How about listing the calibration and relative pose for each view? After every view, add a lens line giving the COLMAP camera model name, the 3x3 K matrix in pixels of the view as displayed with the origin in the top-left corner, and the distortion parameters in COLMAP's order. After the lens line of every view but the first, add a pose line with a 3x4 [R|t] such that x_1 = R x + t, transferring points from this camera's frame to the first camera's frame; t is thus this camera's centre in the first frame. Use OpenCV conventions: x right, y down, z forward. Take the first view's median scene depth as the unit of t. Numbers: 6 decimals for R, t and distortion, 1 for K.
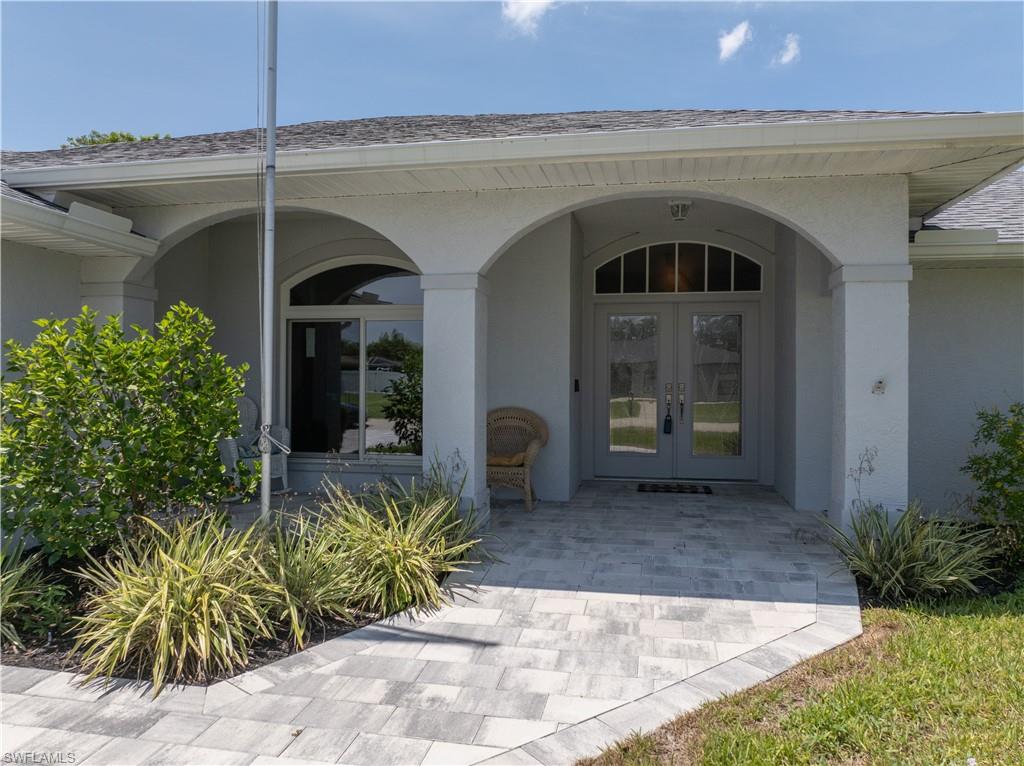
lens RADIAL K [[727.6, 0, 495.4], [0, 727.6, 363.7], [0, 0, 1]] dist [-0.039319, -0.002169]
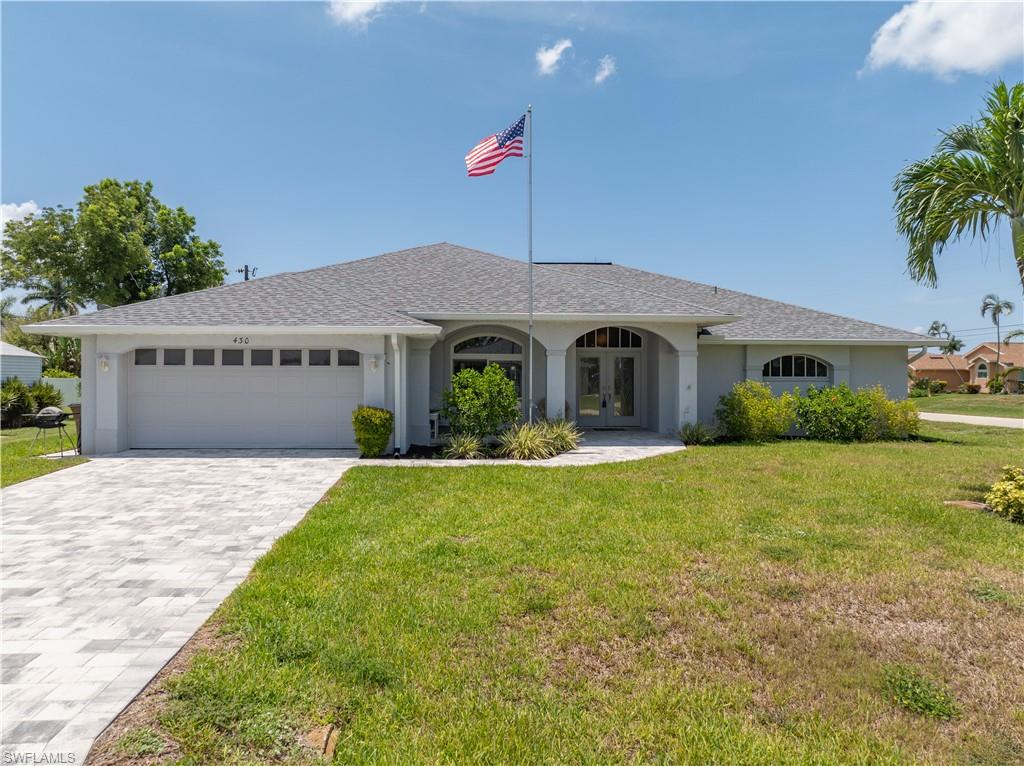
lens RADIAL K [[727.6, 0, 495.4], [0, 727.6, 363.7], [0, 0, 1]] dist [-0.039319, -0.002169]
pose [[0.970108, 0.000516, 0.242672, -0.896462], [-0.000722, 0.999999, 0.000758, -0.061937], [-0.242672, -0.000910, 0.970108, -1.592515]]
